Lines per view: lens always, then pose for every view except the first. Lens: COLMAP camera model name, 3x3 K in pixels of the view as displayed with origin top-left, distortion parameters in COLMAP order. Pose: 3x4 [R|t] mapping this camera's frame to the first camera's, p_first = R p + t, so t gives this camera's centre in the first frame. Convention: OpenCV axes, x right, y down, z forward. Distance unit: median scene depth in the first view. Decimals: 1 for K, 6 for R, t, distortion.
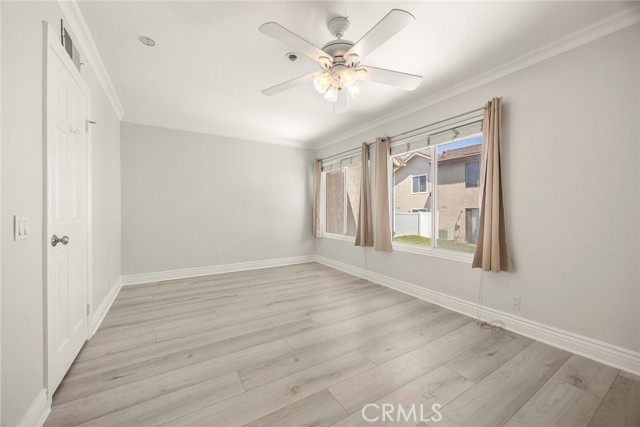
lens RADIAL K [[241.2, 0, 320.0], [0, 241.2, 213.5], [0, 0, 1]] dist [0.000045, 0.000064]
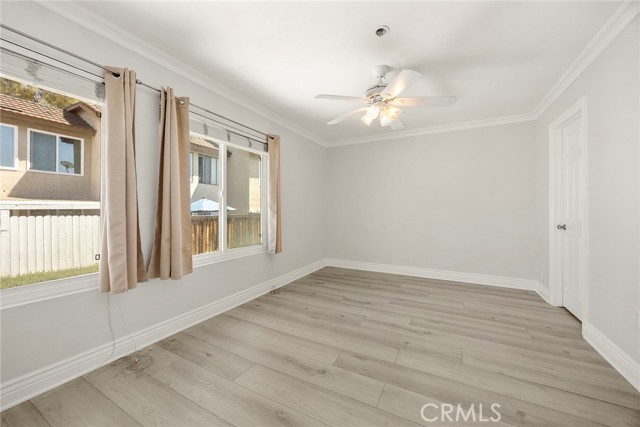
lens RADIAL K [[244.7, 0, 319.7], [0, 244.7, 206.4], [0, 0, 1]] dist [-0.000975, 0.000062]
pose [[-0.500457, 0.011983, 0.865678, -0.689080], [0.009134, 0.999922, -0.008561, -0.024196], [-0.865713, 0.003623, -0.500527, 1.482498]]
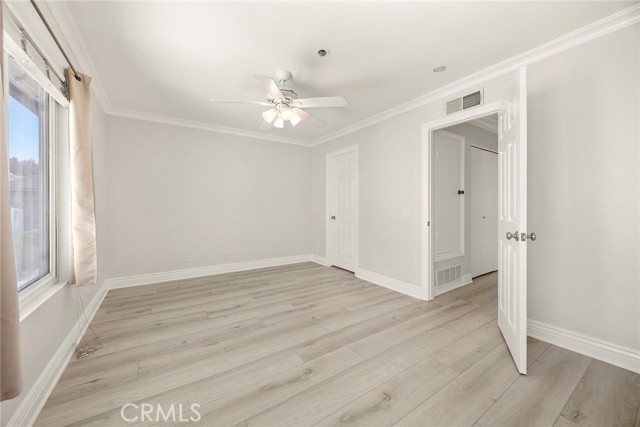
lens RADIAL K [[244.7, 0, 319.7], [0, 244.7, 206.4], [0, 0, 1]] dist [-0.000975, 0.000062]
pose [[-0.999337, -0.003547, -0.036248, -0.060030], [-0.003958, 0.999929, 0.011257, -0.033656], [0.036205, 0.011393, -0.999279, 1.832170]]
